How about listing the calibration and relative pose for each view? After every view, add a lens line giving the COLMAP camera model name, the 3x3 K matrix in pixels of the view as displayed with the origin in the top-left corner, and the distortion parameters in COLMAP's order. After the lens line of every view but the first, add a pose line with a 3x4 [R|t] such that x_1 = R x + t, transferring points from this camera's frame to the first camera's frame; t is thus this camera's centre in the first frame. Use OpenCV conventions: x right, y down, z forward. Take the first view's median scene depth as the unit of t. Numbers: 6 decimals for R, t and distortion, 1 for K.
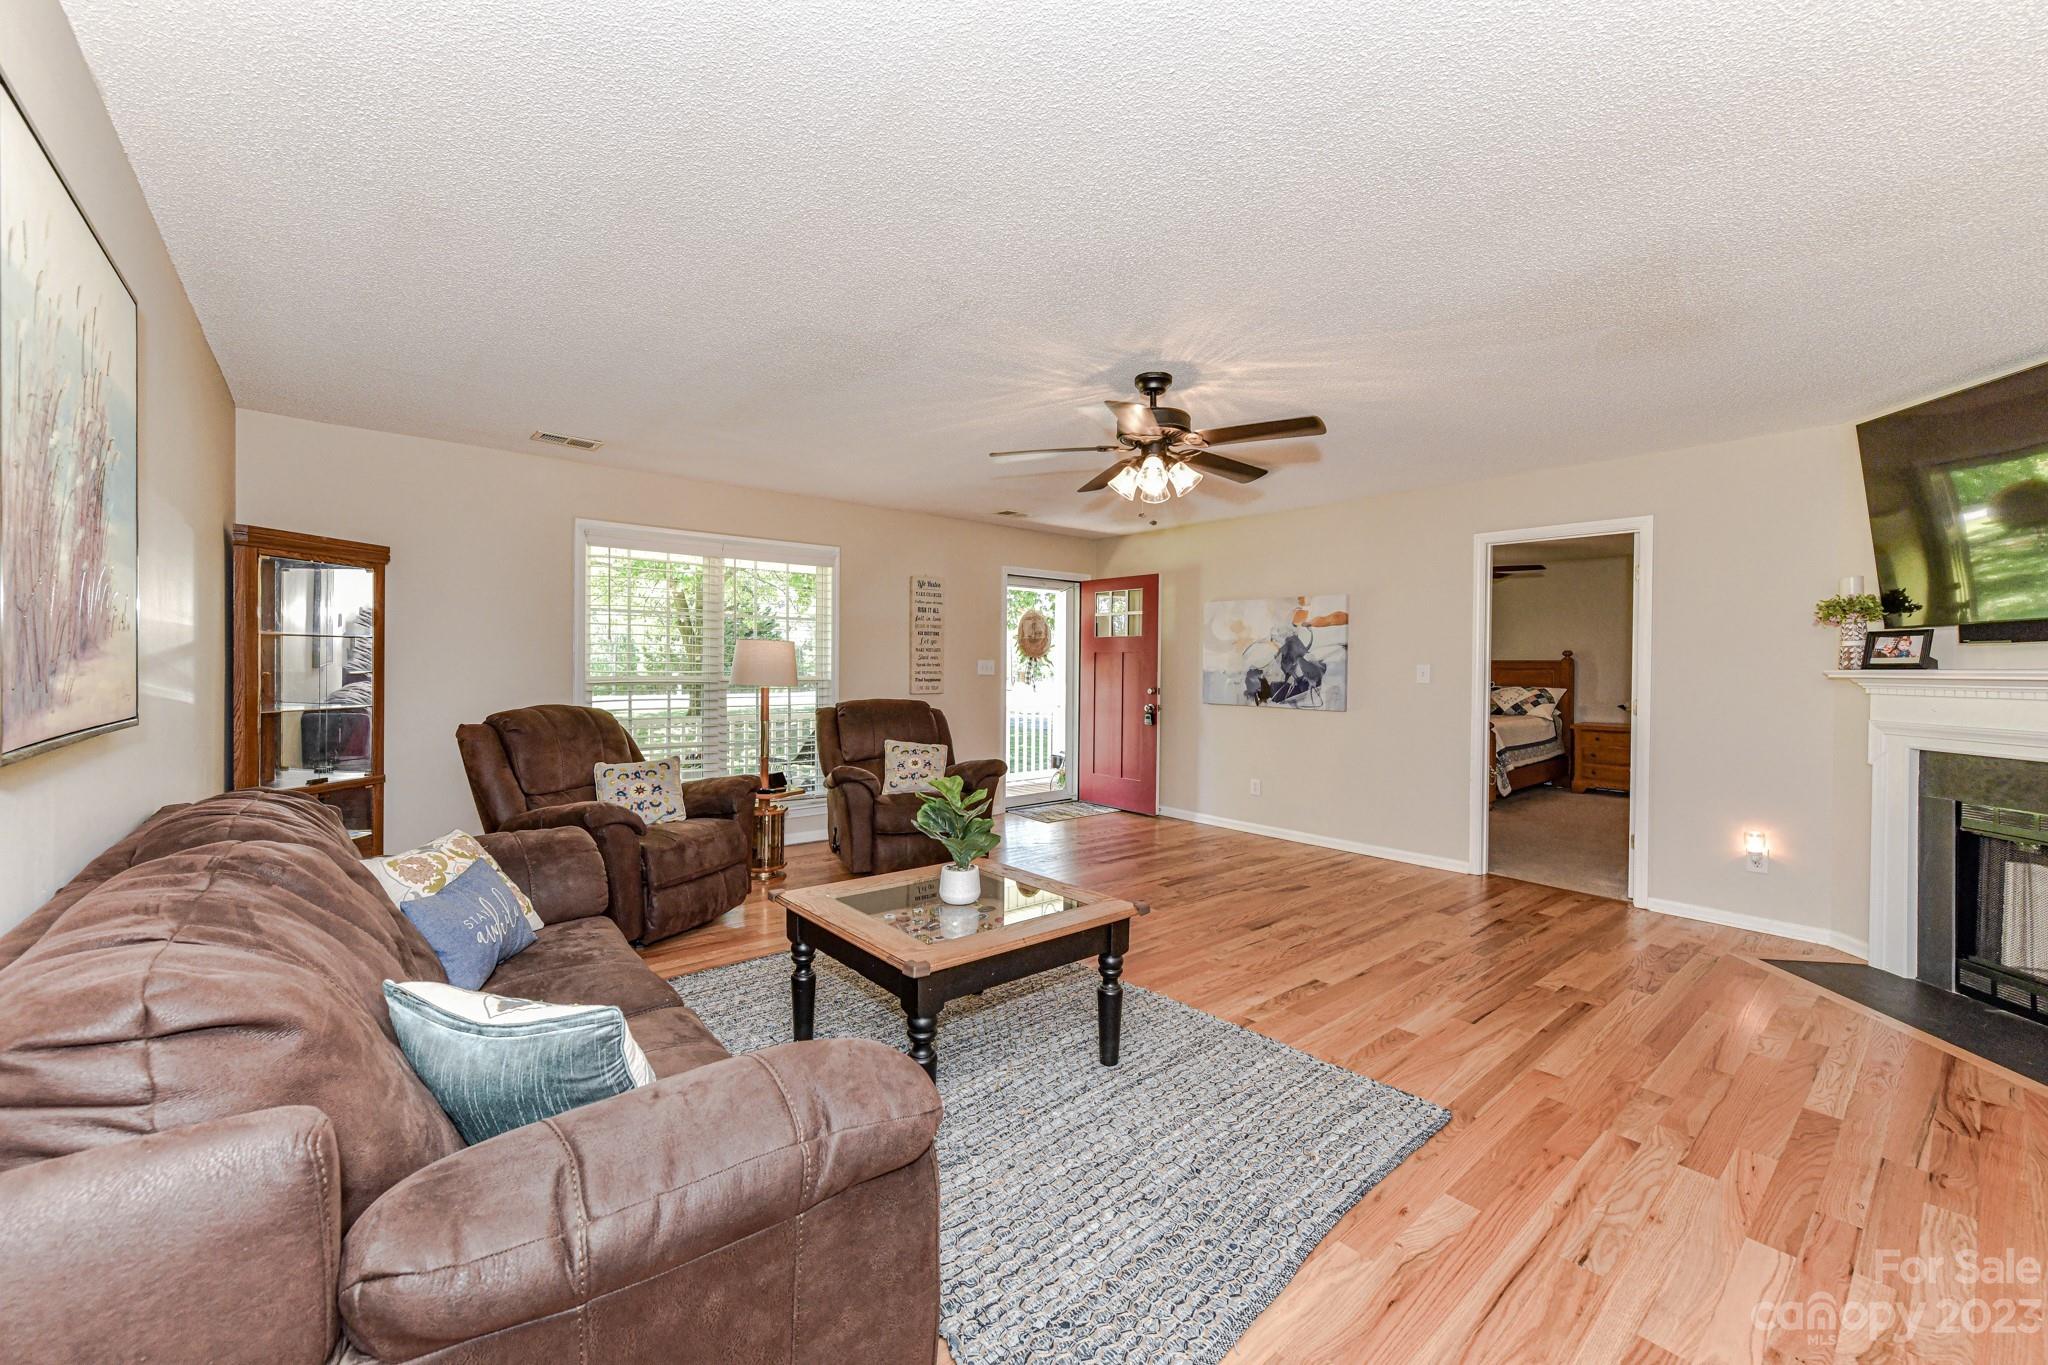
lens RADIAL K [[801.7, 0, 1017.2], [0, 801.7, 668.8], [0, 0, 1]] dist [0.000803, 0.000016]
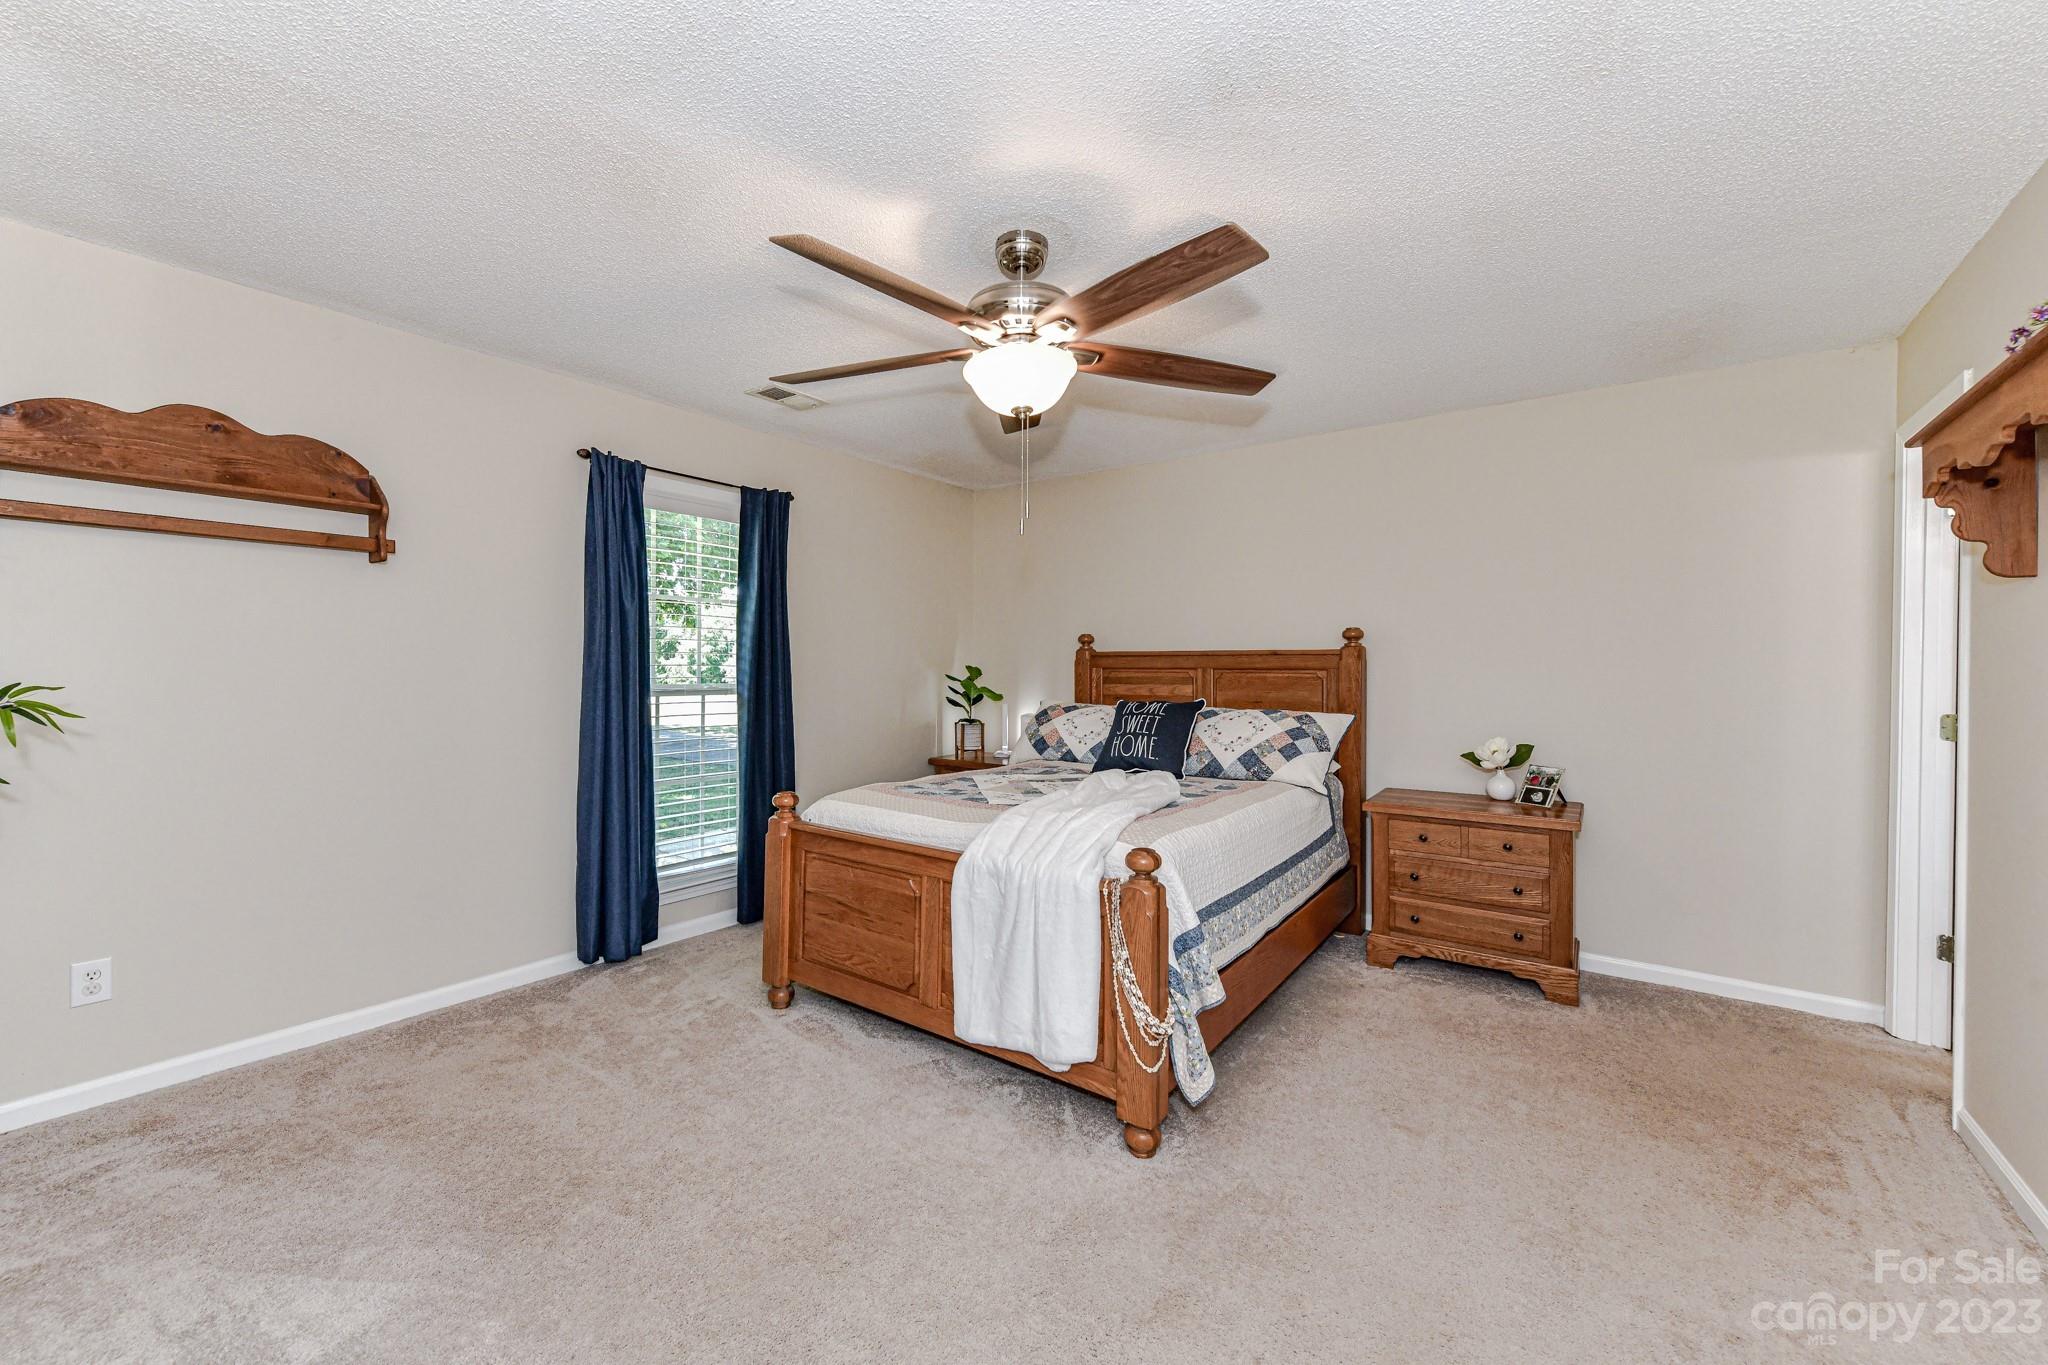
lens RADIAL K [[801.7, 0, 1029.3], [0, 801.7, 682.0], [0, 0, 1]] dist [0.000803, 0.000016]
pose [[0.966838, -0.007195, 0.255290, 0.444567], [0.006402, 0.999972, 0.003936, 0.004955], [-0.255311, -0.002172, 0.966857, 0.685402]]
